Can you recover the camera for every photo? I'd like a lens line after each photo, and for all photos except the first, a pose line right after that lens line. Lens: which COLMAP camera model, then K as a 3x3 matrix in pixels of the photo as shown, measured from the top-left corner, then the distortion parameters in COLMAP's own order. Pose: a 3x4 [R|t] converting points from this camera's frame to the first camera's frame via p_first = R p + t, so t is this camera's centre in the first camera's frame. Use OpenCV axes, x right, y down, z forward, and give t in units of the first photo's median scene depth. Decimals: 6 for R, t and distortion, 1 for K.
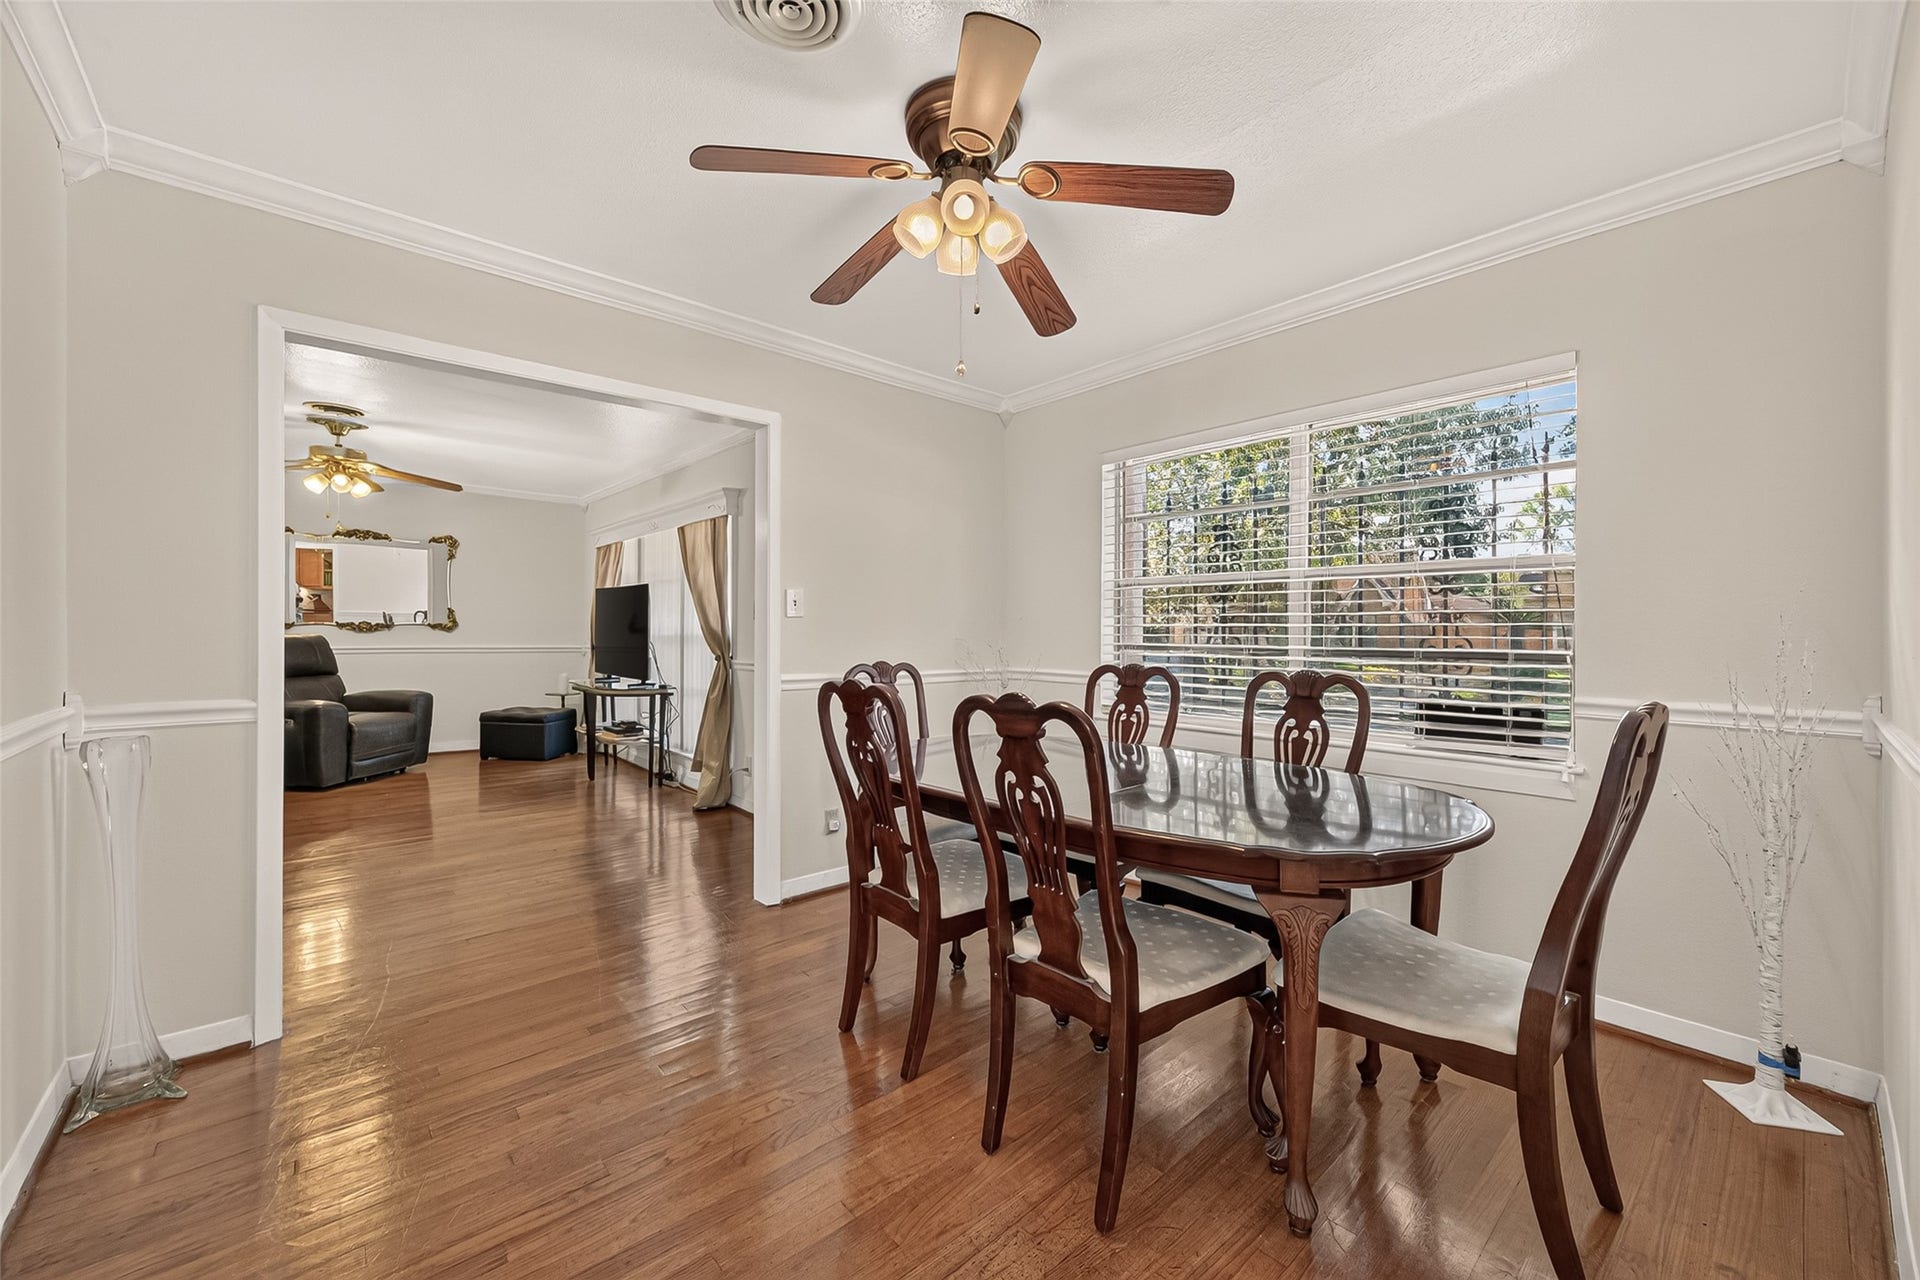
lens RADIAL K [[750.3, 0, 966.4], [0, 750.3, 630.1], [0, 0, 1]] dist [0.011541, 0.000023]
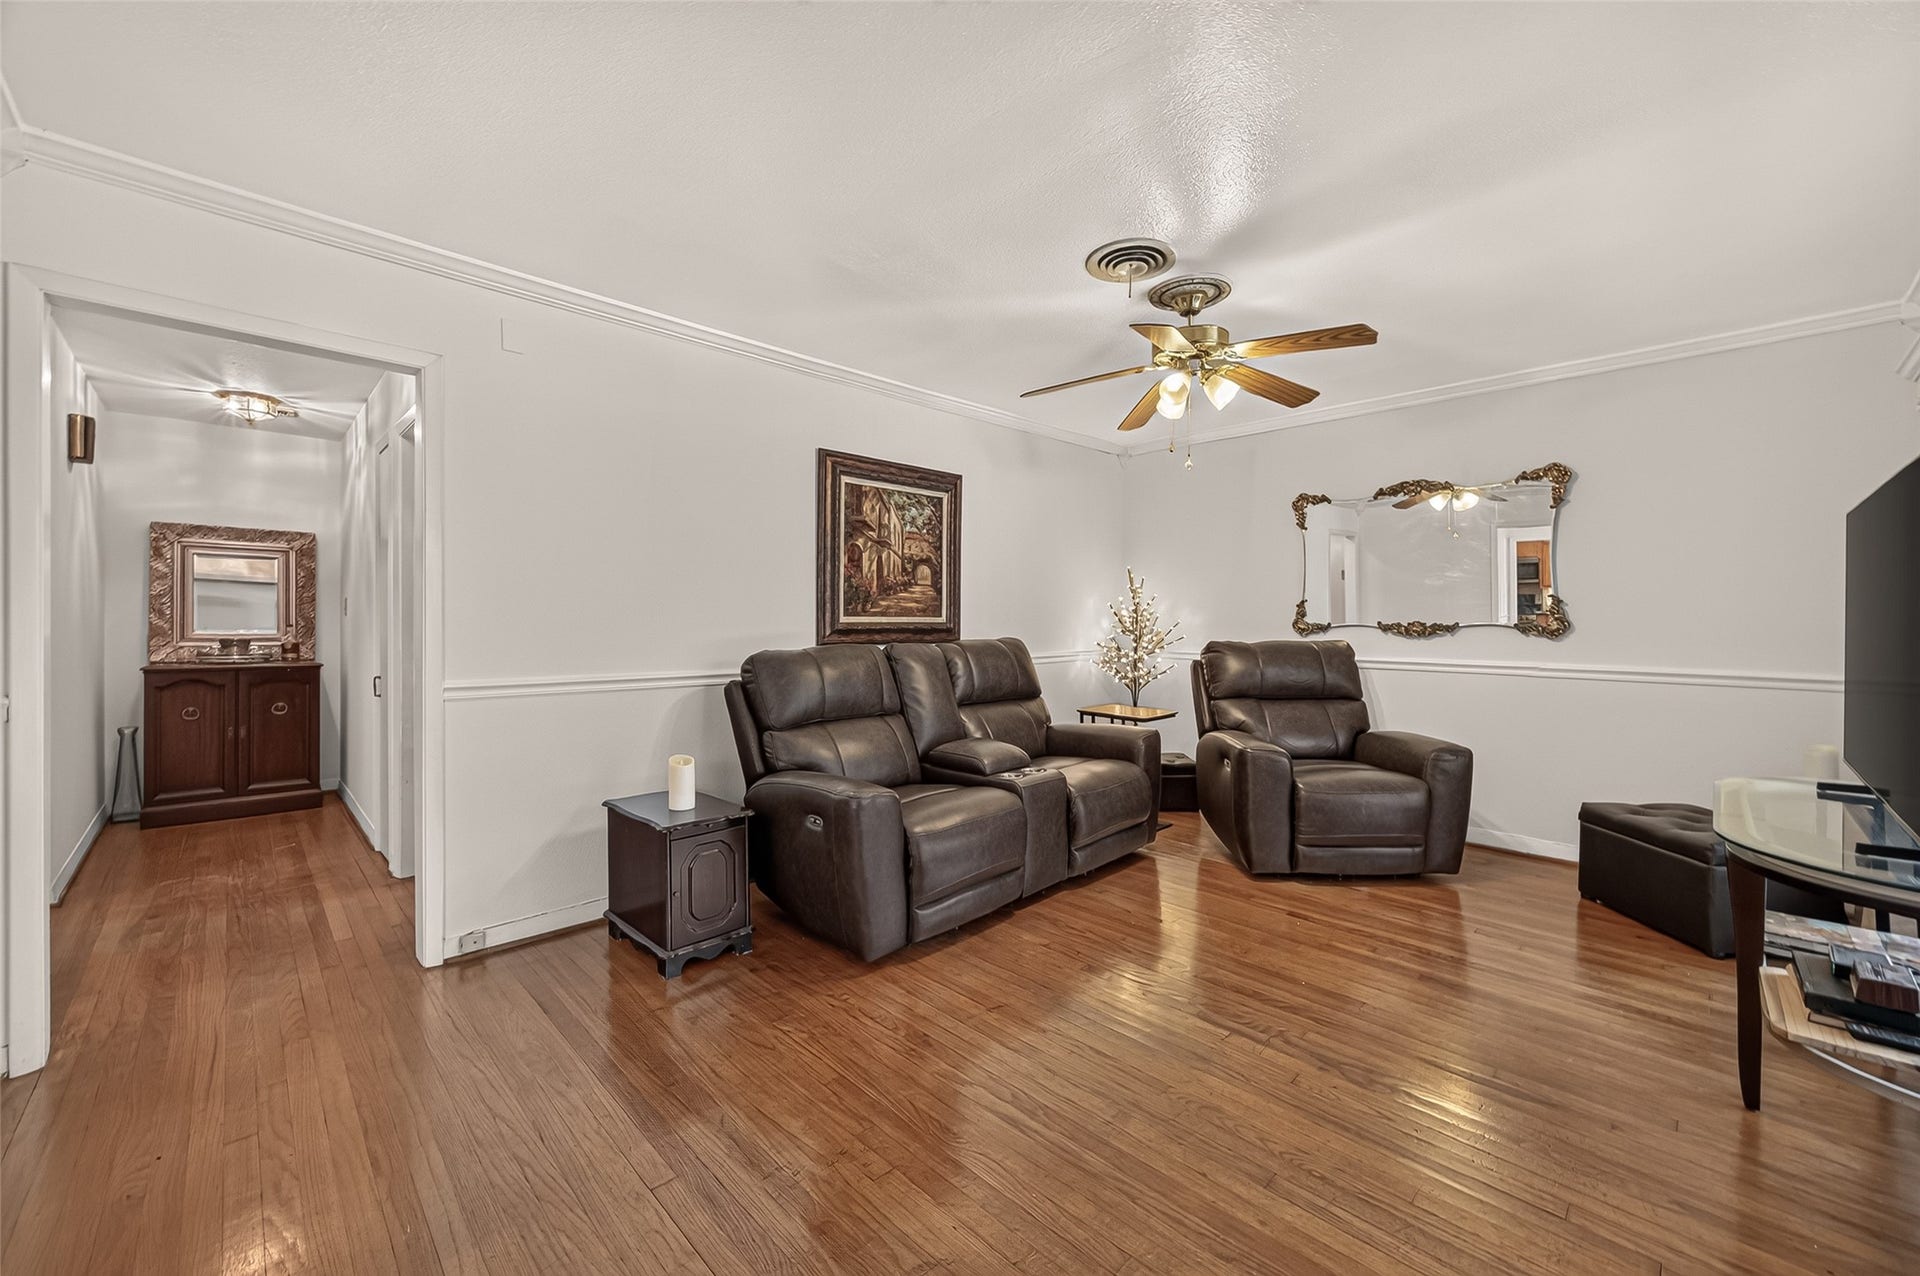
lens RADIAL K [[750.3, 0, 966.2], [0, 750.3, 631.7], [0, 0, 1]] dist [0.011541, 0.000023]
pose [[0.062506, 0.002917, -0.998040, -0.905183], [-0.007663, 0.999968, 0.002443, -0.006761], [0.998015, 0.007496, 0.062526, 2.965699]]
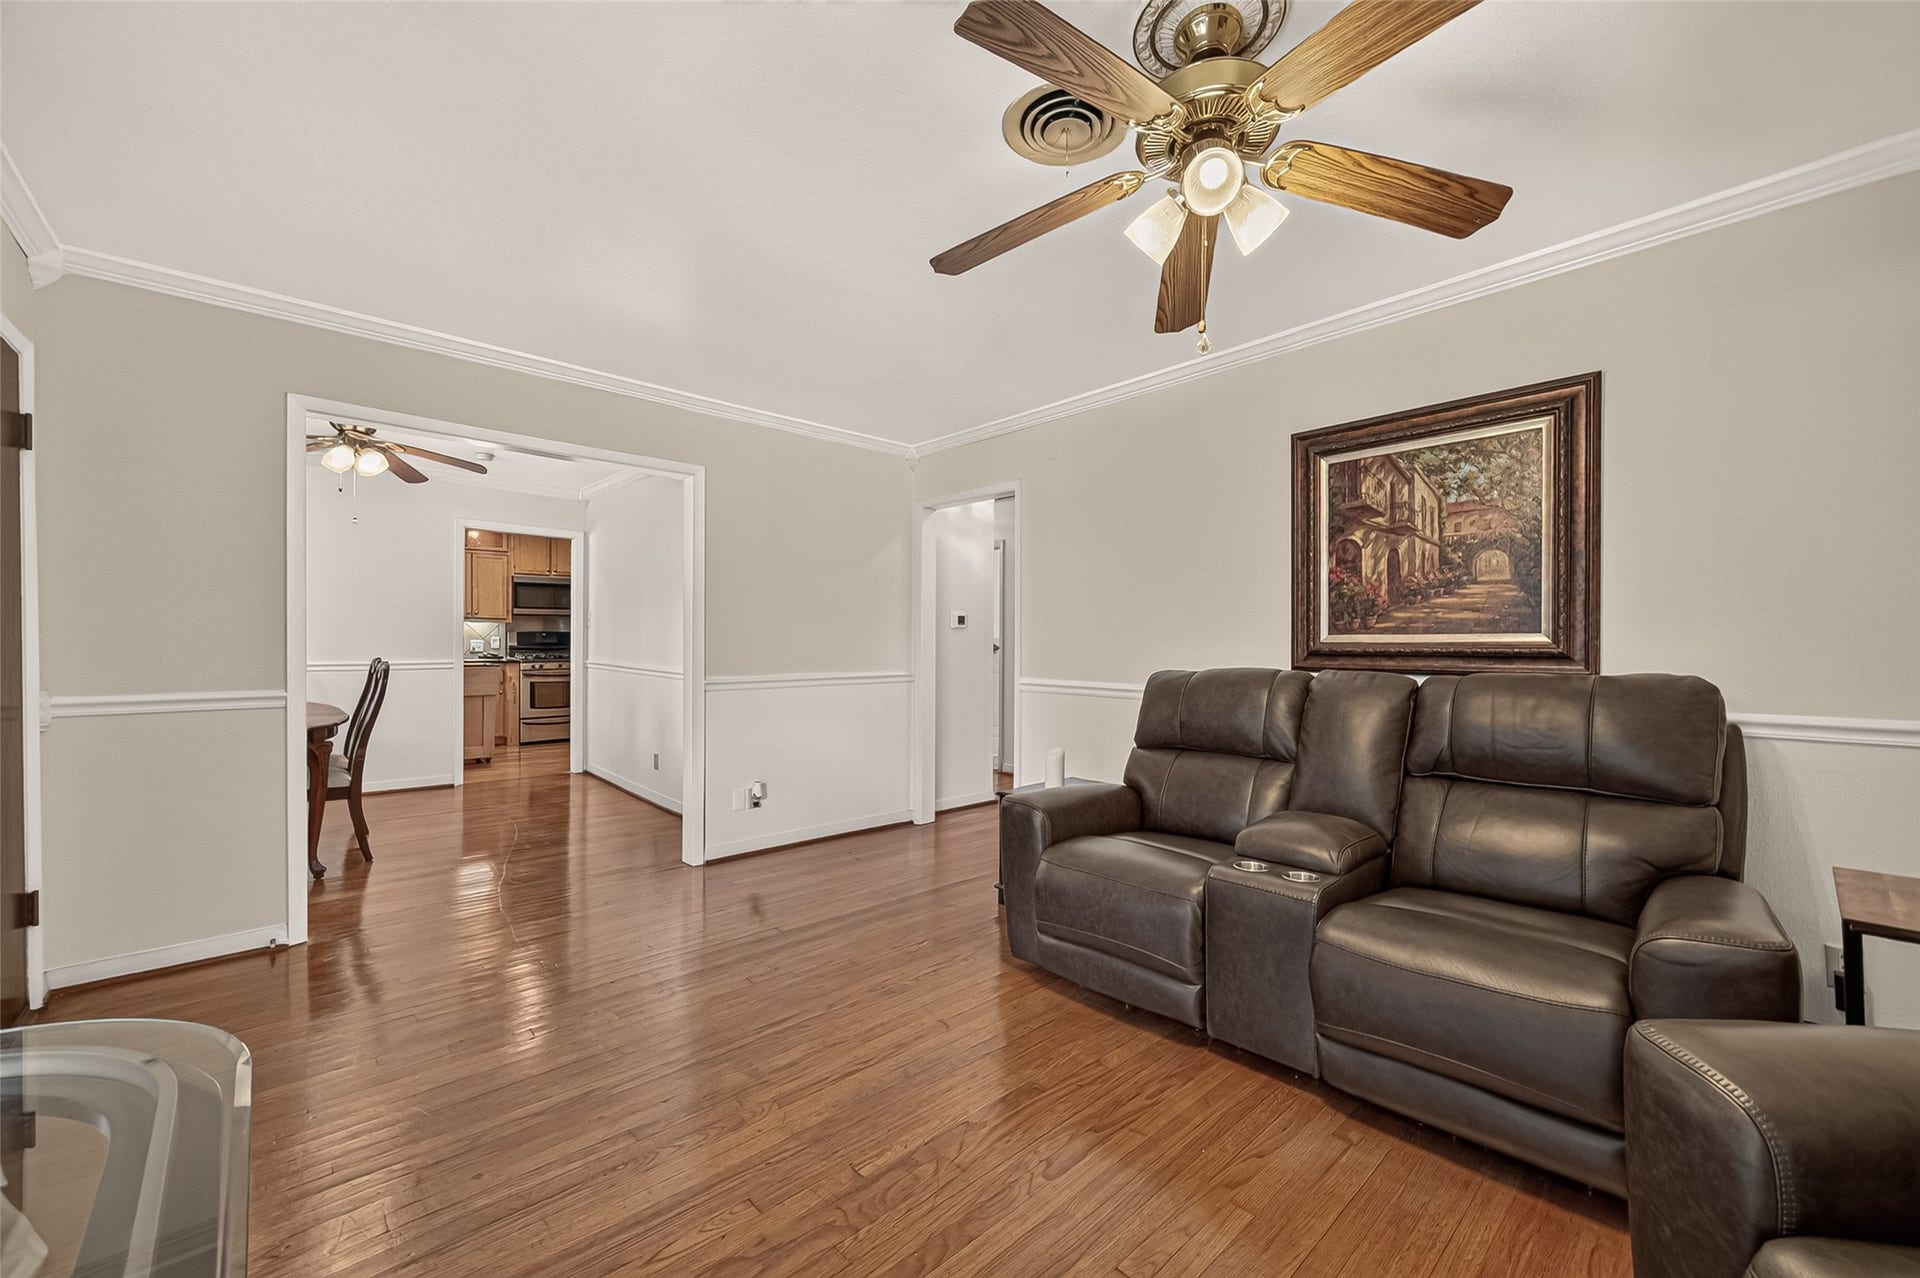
lens RADIAL K [[750.3, 0, 954.0], [0, 750.3, 643.5], [0, 0, 1]] dist [0.011541, 0.000023]
pose [[-0.999637, -0.012863, -0.023663, -0.906896], [-0.013033, 0.999890, 0.007047, -0.006784], [0.023570, 0.007353, -0.999695, 2.967637]]
